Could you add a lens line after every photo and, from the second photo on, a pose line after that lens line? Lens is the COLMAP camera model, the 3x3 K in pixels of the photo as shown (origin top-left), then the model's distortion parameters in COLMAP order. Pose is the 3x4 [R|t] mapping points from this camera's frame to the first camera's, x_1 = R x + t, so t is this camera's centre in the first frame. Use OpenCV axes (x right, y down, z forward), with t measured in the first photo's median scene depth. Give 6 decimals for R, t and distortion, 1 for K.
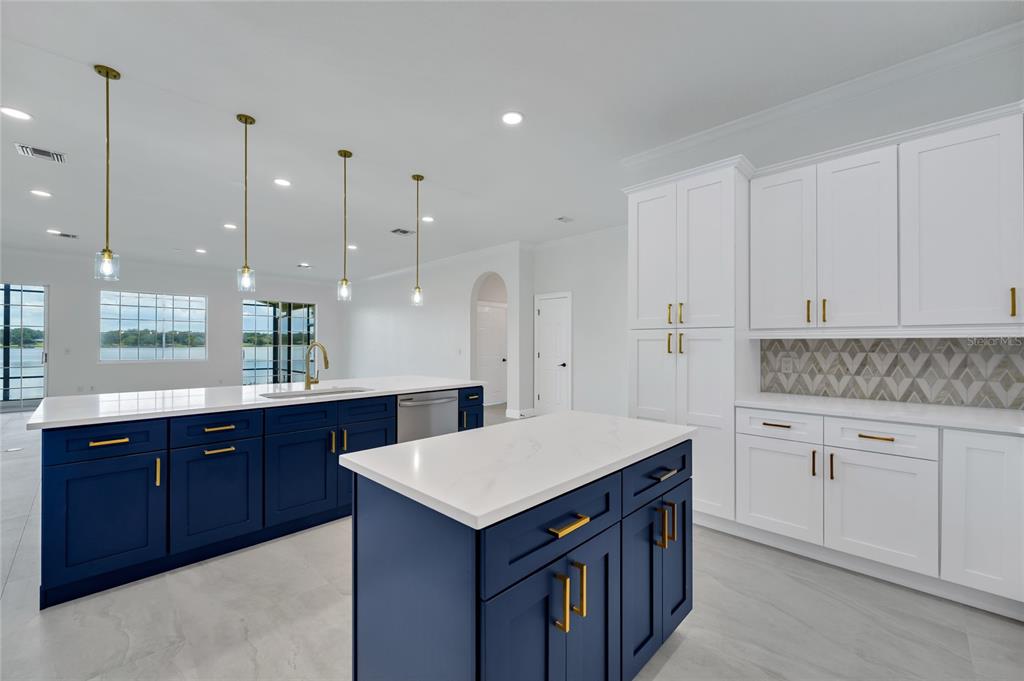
lens RADIAL K [[405.9, 0, 515.9], [0, 405.9, 341.6], [0, 0, 1]] dist [-0.002828, -0.000089]
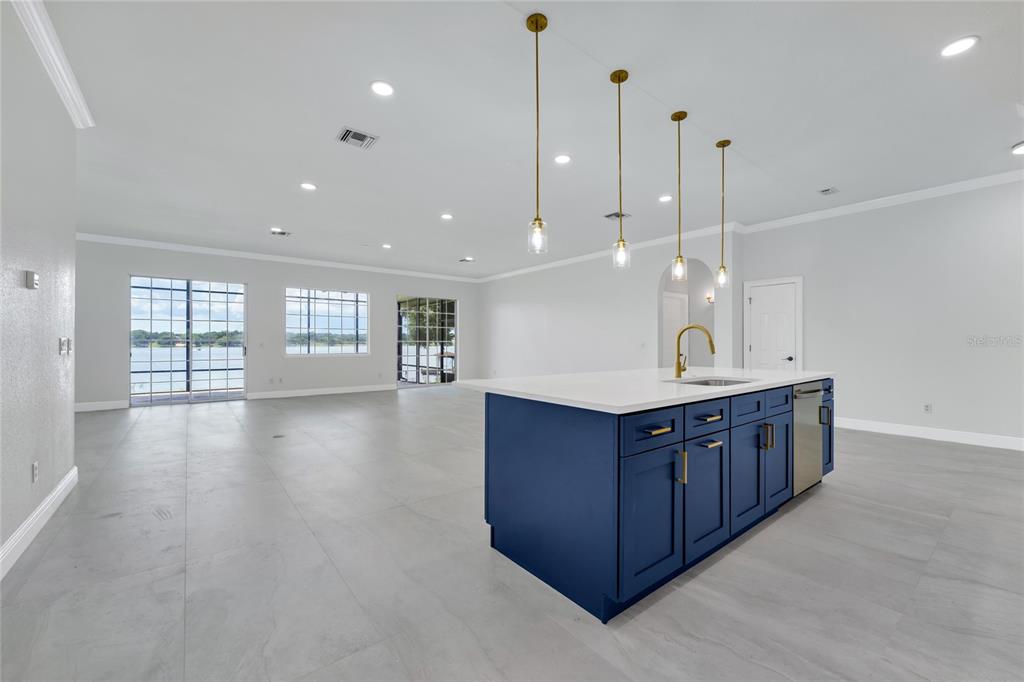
lens RADIAL K [[405.9, 0, 515.9], [0, 405.9, 342.1], [0, 0, 1]] dist [-0.002828, -0.000089]
pose [[0.991326, -0.001280, -0.131418, -0.441439], [0.001438, 0.999998, 0.001106, 0.022779], [0.131416, -0.001286, 0.991326, 0.042089]]
